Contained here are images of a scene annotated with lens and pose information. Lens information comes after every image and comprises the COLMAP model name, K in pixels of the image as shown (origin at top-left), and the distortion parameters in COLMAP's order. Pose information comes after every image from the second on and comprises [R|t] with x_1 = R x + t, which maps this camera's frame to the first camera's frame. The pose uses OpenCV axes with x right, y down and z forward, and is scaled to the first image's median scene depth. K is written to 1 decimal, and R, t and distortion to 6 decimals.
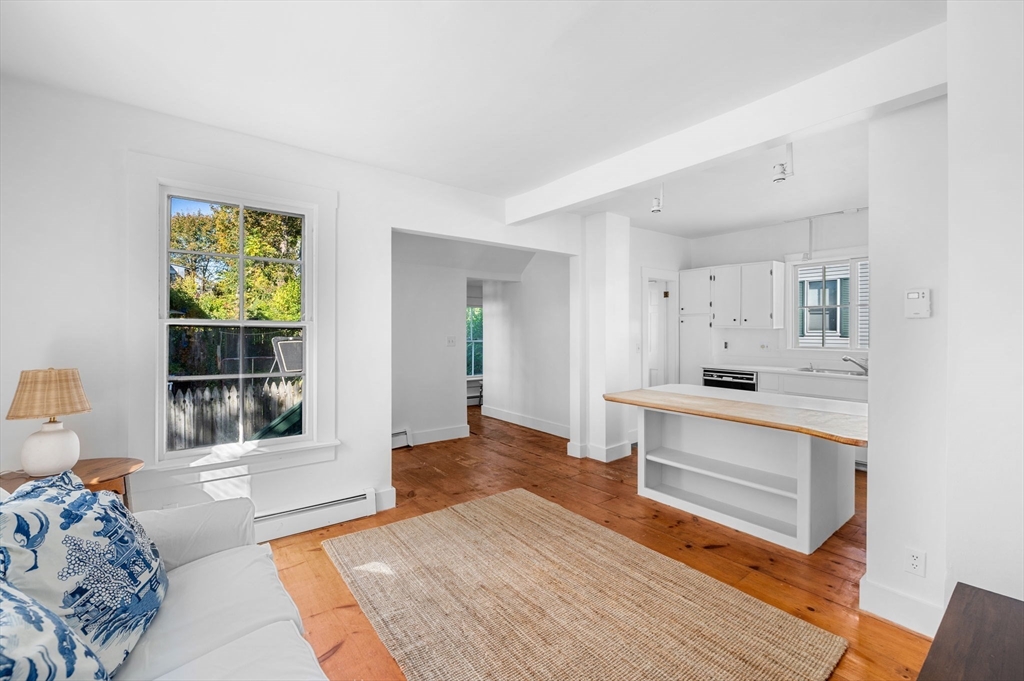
lens RADIAL K [[429.4, 0, 512.0], [0, 429.4, 340.5], [0, 0, 1]] dist [-0.000239, 0.000011]
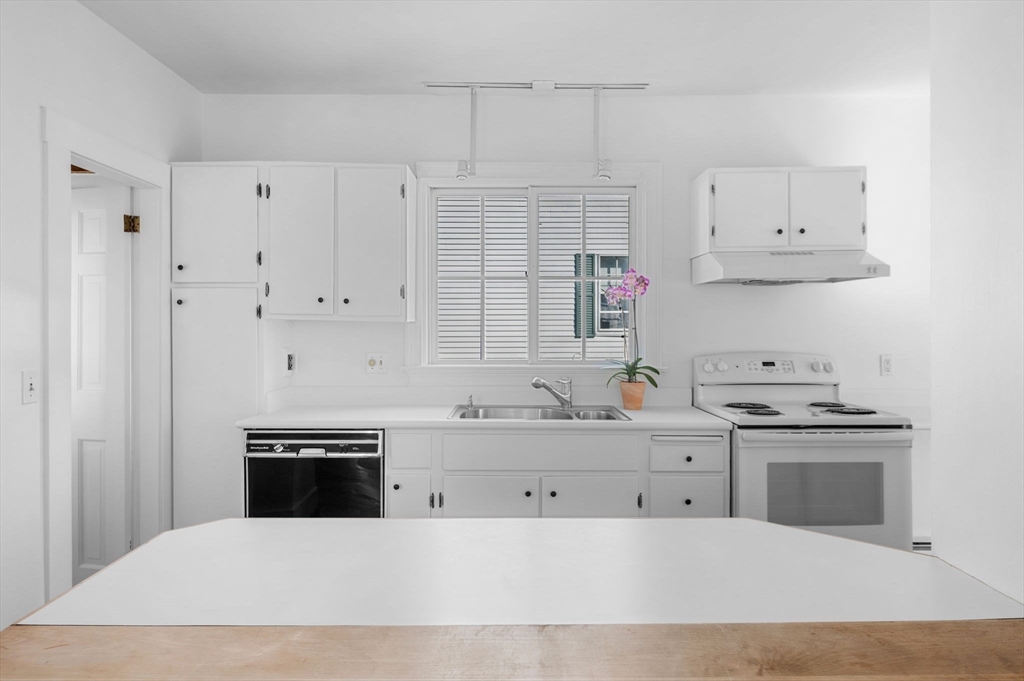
lens RADIAL K [[628.3, 0, 513.0], [0, 628.3, 322.6], [0, 0, 1]] dist [-0.002827, -0.000467]
pose [[0.612607, 0.005876, 0.790366, 0.164258], [0.021584, 0.999475, -0.024160, -0.008641], [-0.790093, 0.031860, 0.612158, 0.499033]]
